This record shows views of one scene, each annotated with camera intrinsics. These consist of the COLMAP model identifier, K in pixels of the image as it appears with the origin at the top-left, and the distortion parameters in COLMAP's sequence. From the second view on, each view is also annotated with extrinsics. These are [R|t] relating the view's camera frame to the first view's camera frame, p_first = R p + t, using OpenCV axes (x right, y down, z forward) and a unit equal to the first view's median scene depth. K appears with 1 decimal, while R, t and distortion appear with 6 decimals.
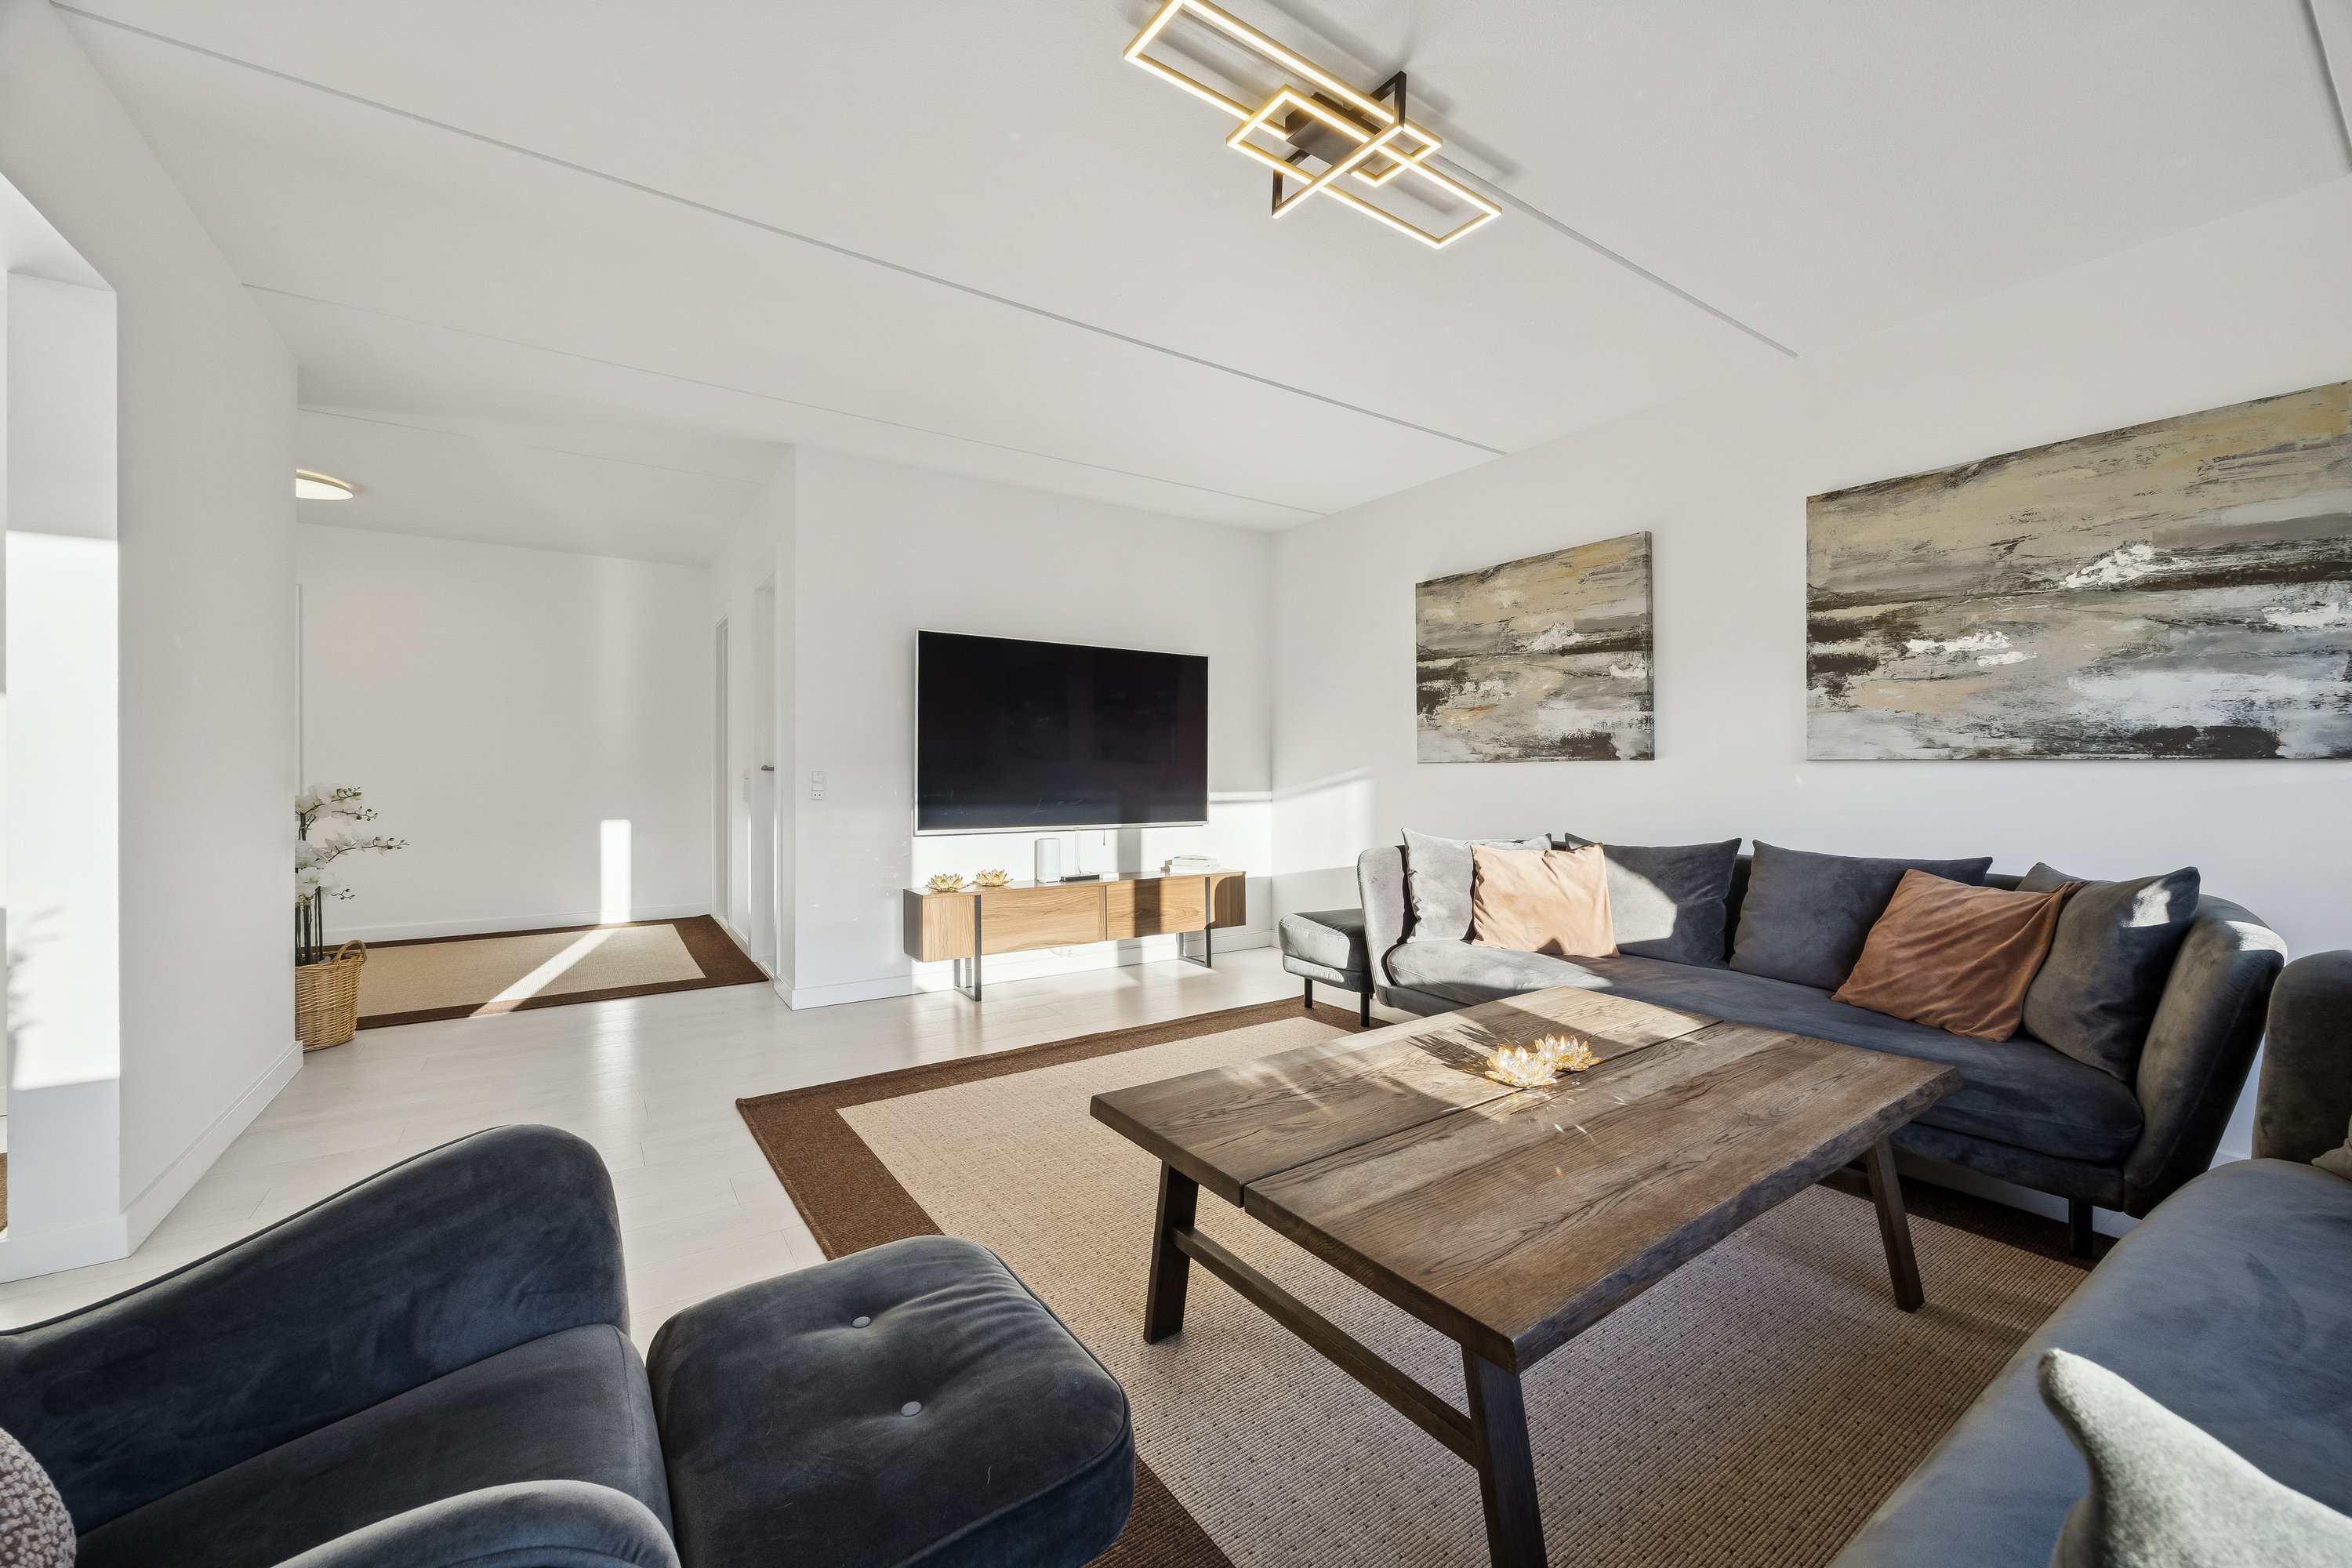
lens RADIAL K [[898.4, 0, 1190.1], [0, 898.4, 776.9], [0, 0, 1]] dist [0.005027, -0.001027]
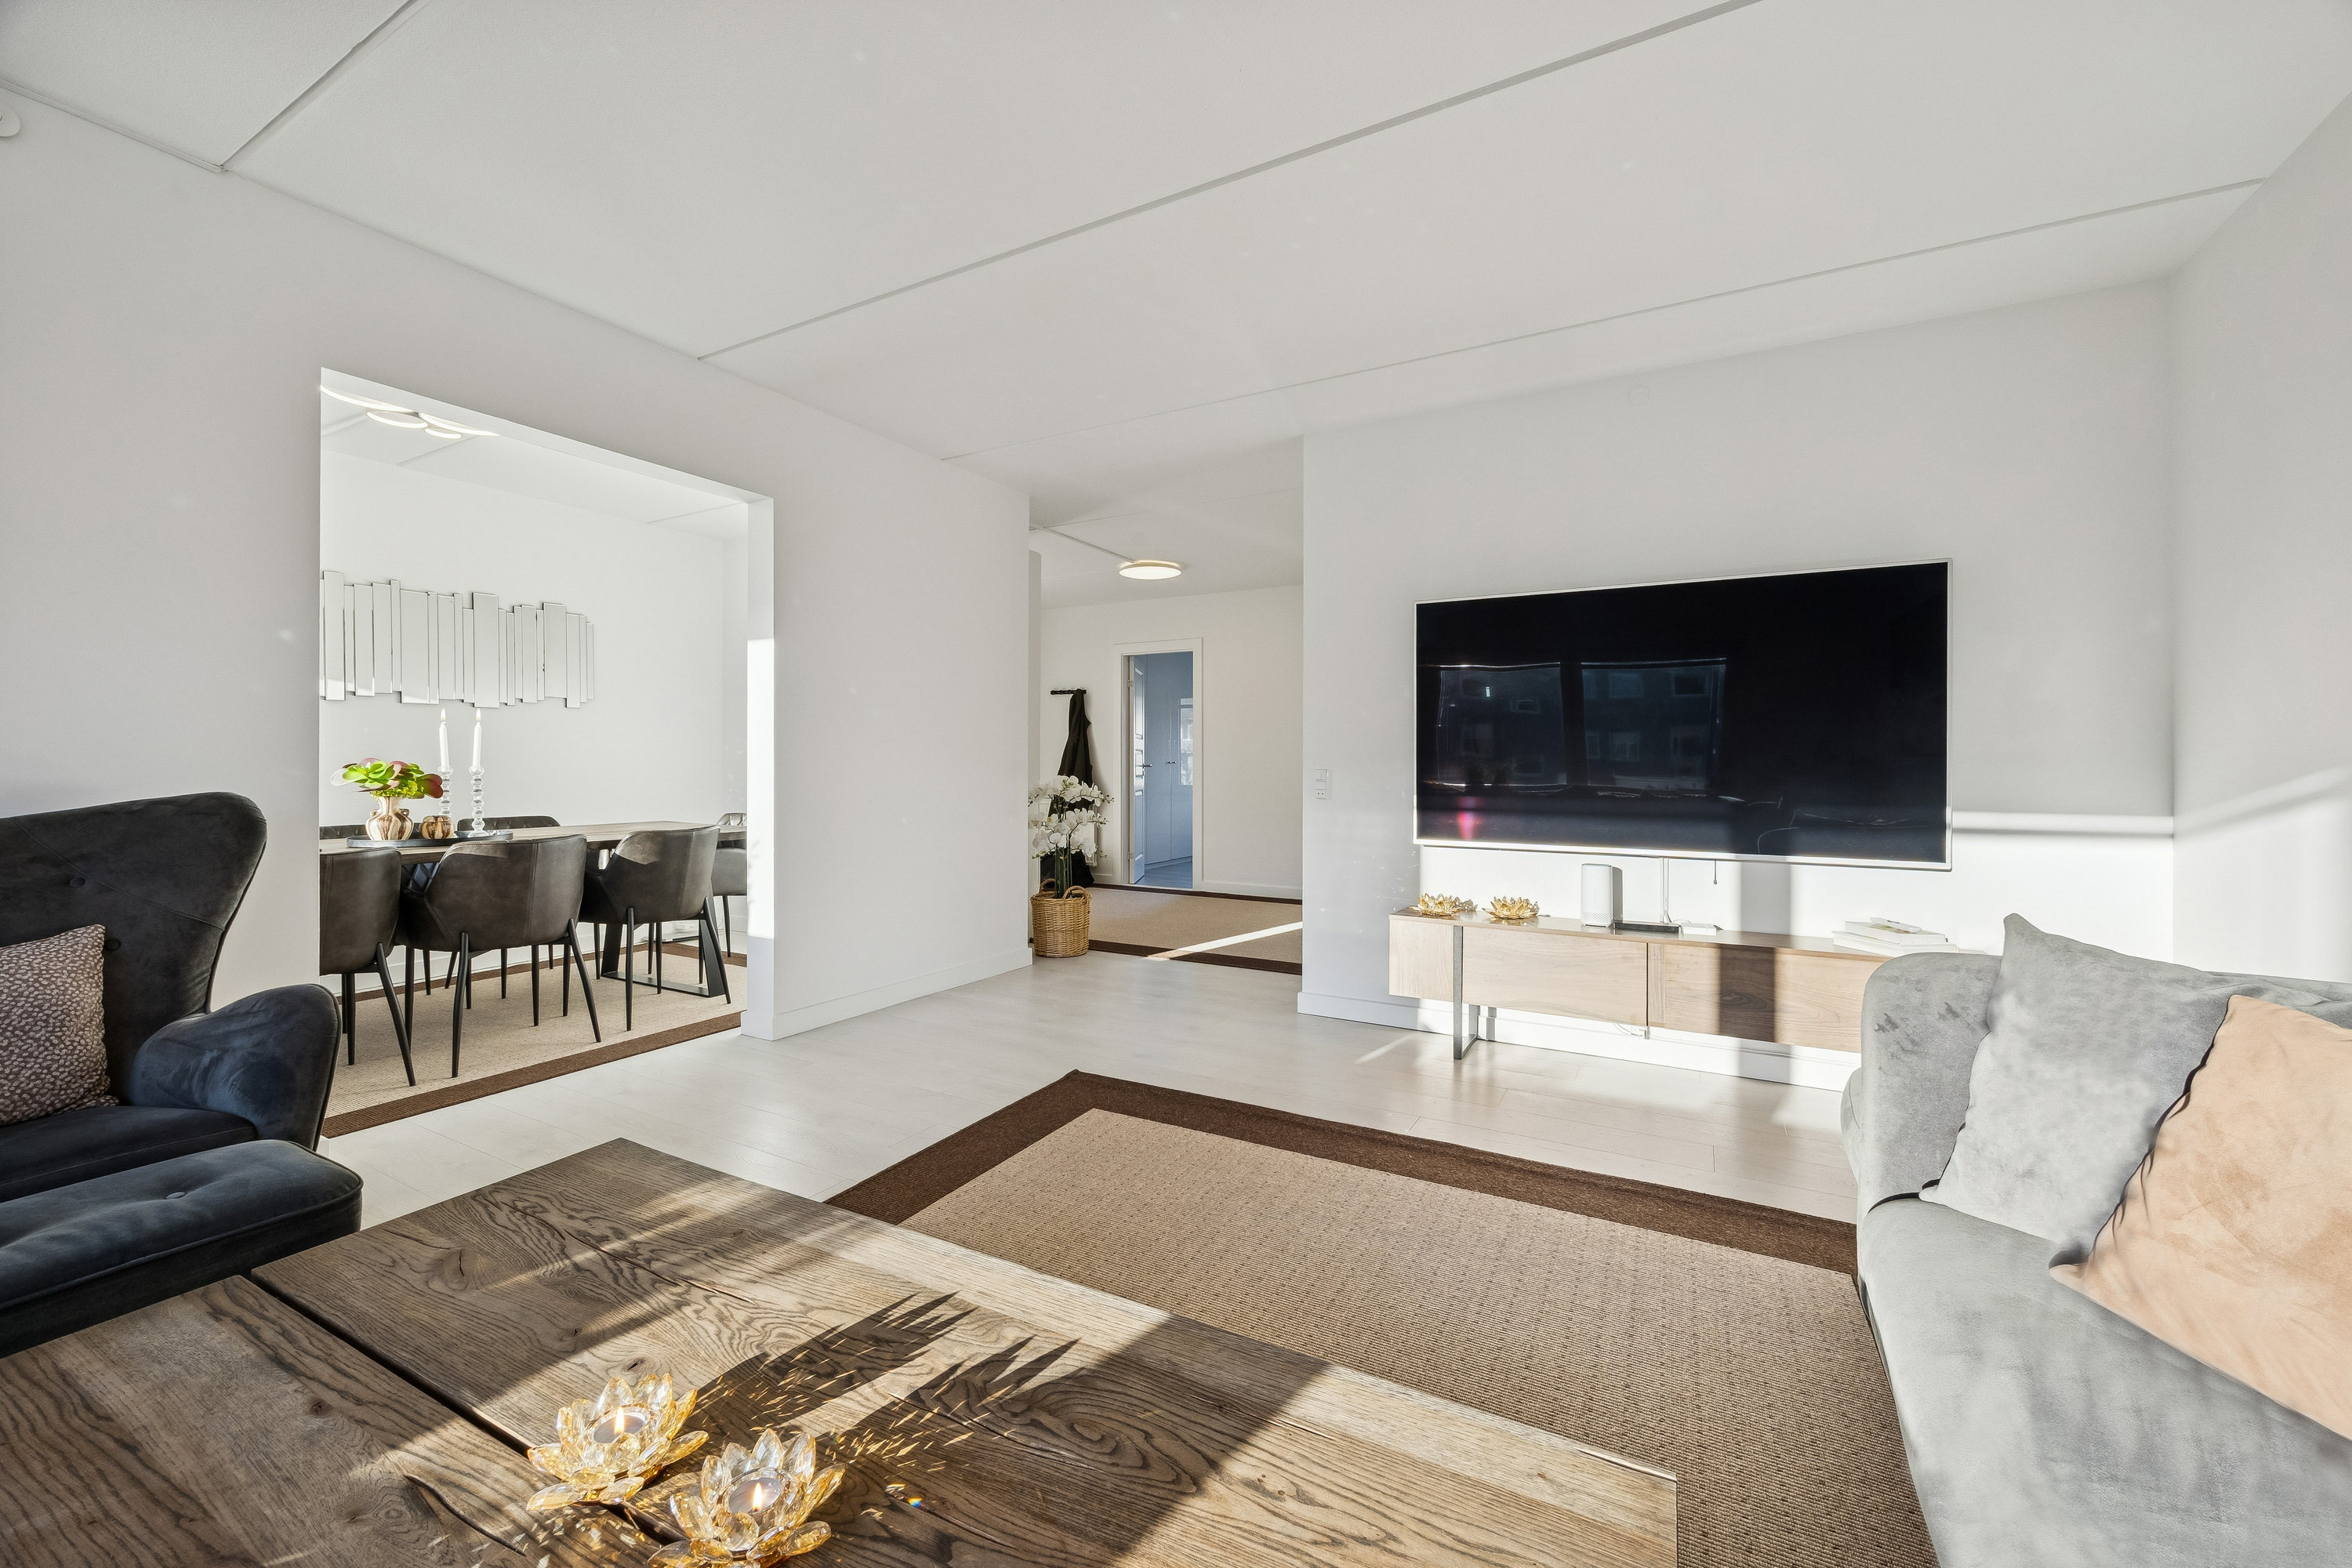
lens RADIAL K [[898.4, 0, 1186.3], [0, 898.4, 765.4], [0, 0, 1]] dist [0.005027, -0.001027]
pose [[0.461120, 0.000392, -0.887338, 0.488271], [-0.009786, 0.999941, -0.004643, -0.005501], [0.887284, 0.010825, 0.461097, 0.568432]]
